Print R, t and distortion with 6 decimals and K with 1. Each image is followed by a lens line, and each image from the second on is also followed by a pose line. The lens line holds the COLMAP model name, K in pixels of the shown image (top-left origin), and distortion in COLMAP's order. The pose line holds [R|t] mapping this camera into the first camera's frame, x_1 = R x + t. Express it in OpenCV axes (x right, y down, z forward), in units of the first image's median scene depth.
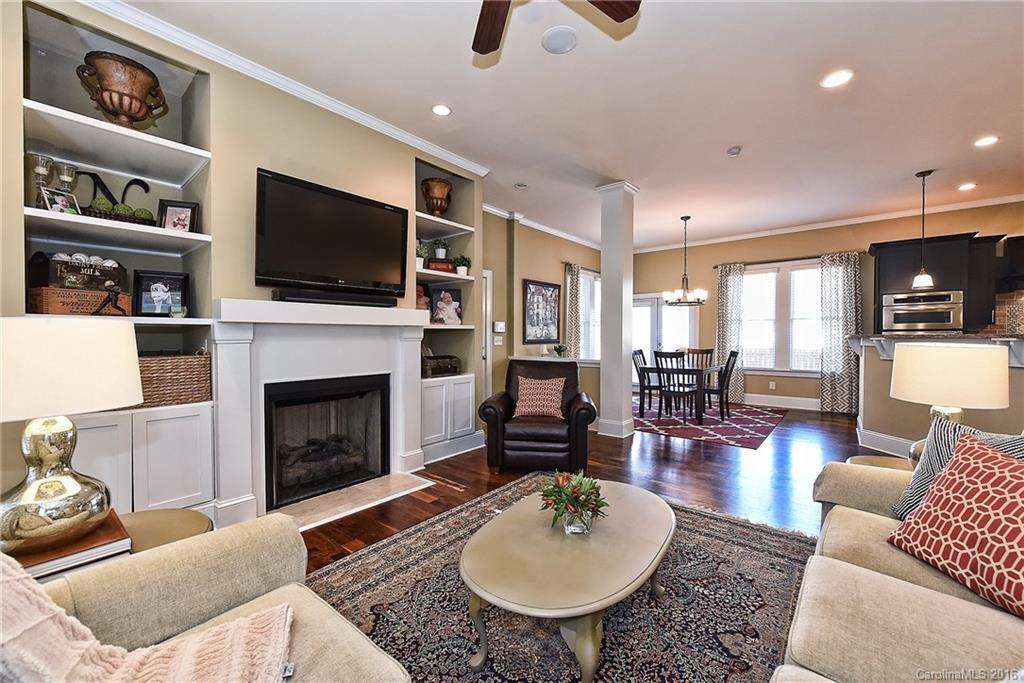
lens RADIAL K [[404.8, 0, 505.3], [0, 404.8, 342.2], [0, 0, 1]] dist [-0.009370, -0.000176]
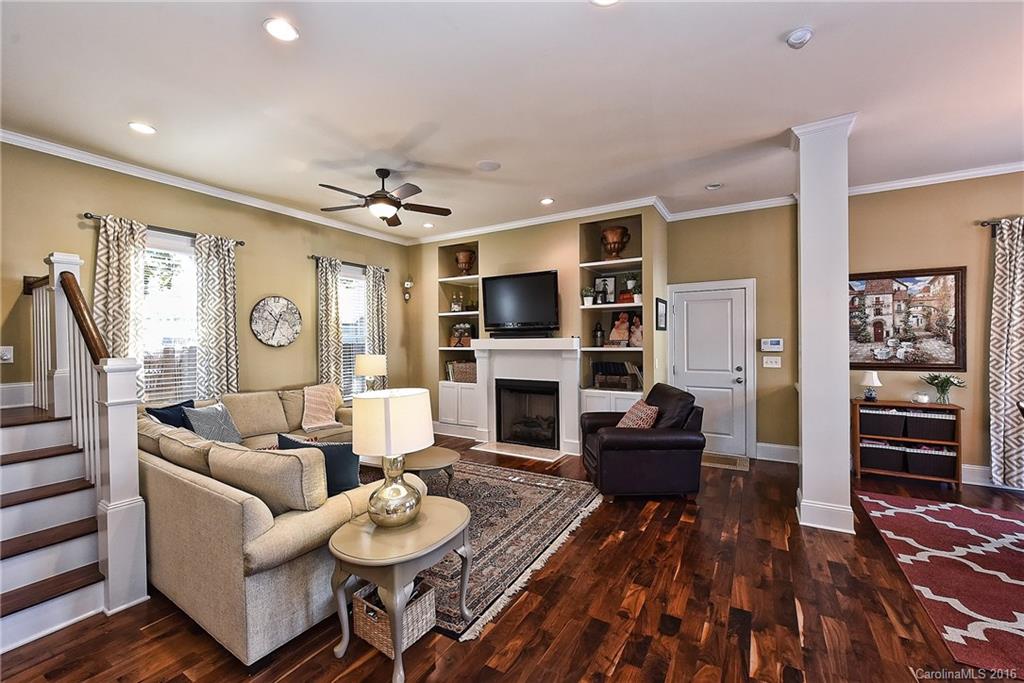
lens RADIAL K [[412.6, 0, 514.6], [0, 412.6, 339.9], [0, 0, 1]] dist [-0.003372, 0.000282]
pose [[0.159712, 0.002942, -0.987159, 0.651307], [-0.003566, 0.999991, 0.002404, -0.043844], [0.987157, 0.003136, 0.159721, 0.331227]]
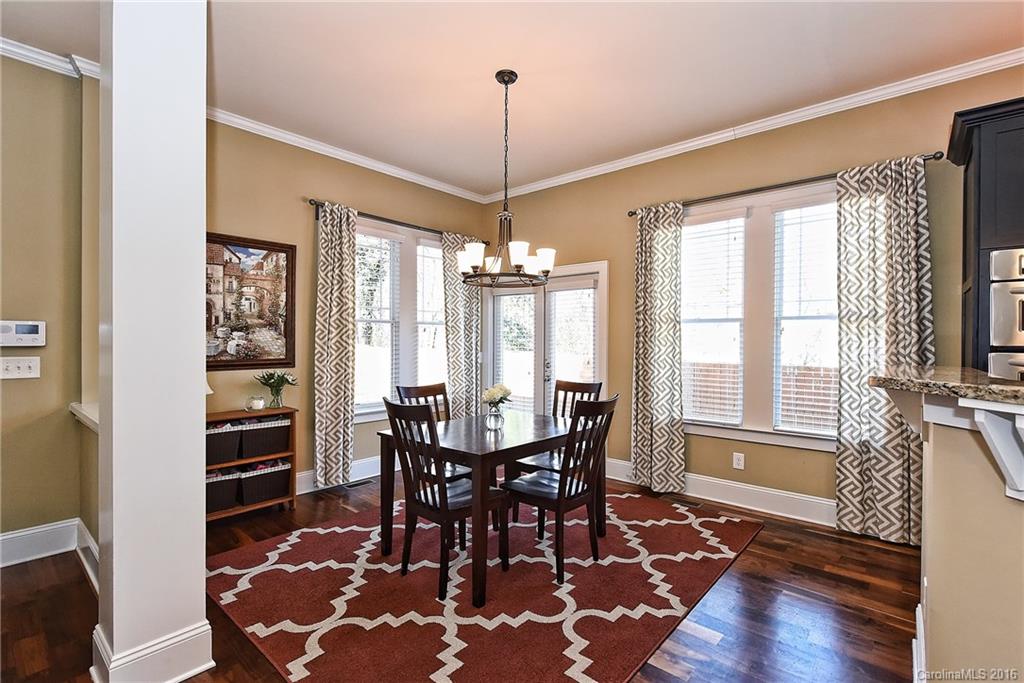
lens RADIAL K [[464.7, 0, 515.6], [0, 464.7, 341.9], [0, 0, 1]] dist [-0.008912, -0.001101]
pose [[0.999871, 0.005097, -0.015259, 0.447213], [-0.005251, 0.999935, -0.010095, -0.025164], [0.015206, 0.010174, 0.999833, 0.498757]]
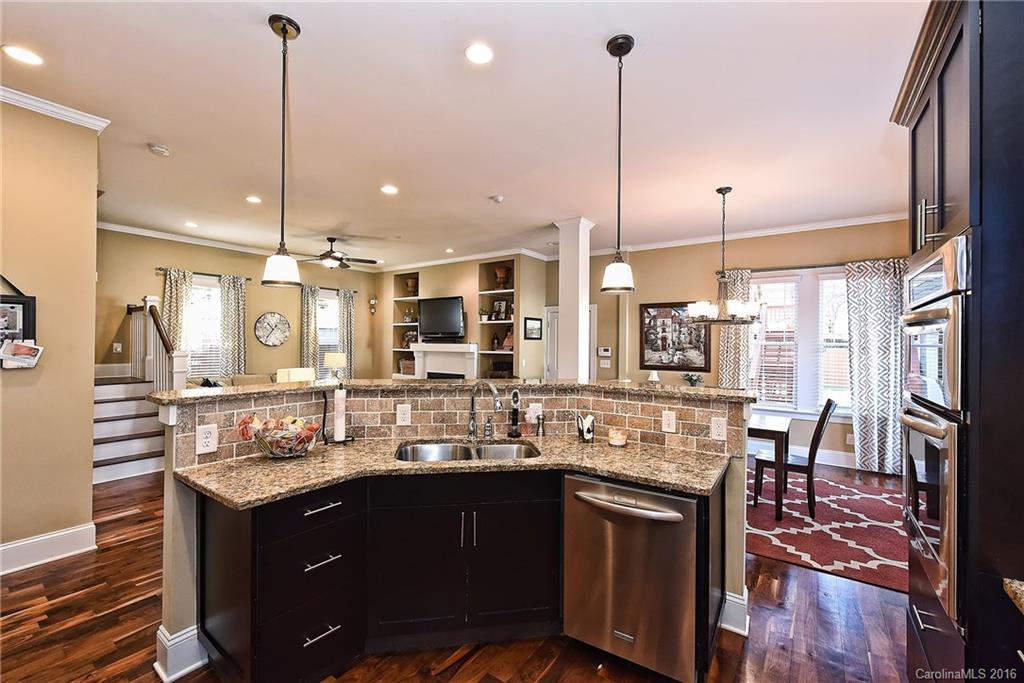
lens RADIAL K [[412.6, 0, 505.5], [0, 412.6, 341.5], [0, 0, 1]] dist [-0.003372, 0.000282]
pose [[0.081947, 0.002907, -0.996632, 1.025221], [-0.021979, 0.999758, 0.001109, -0.056215], [0.996394, 0.021814, 0.081991, 0.571464]]
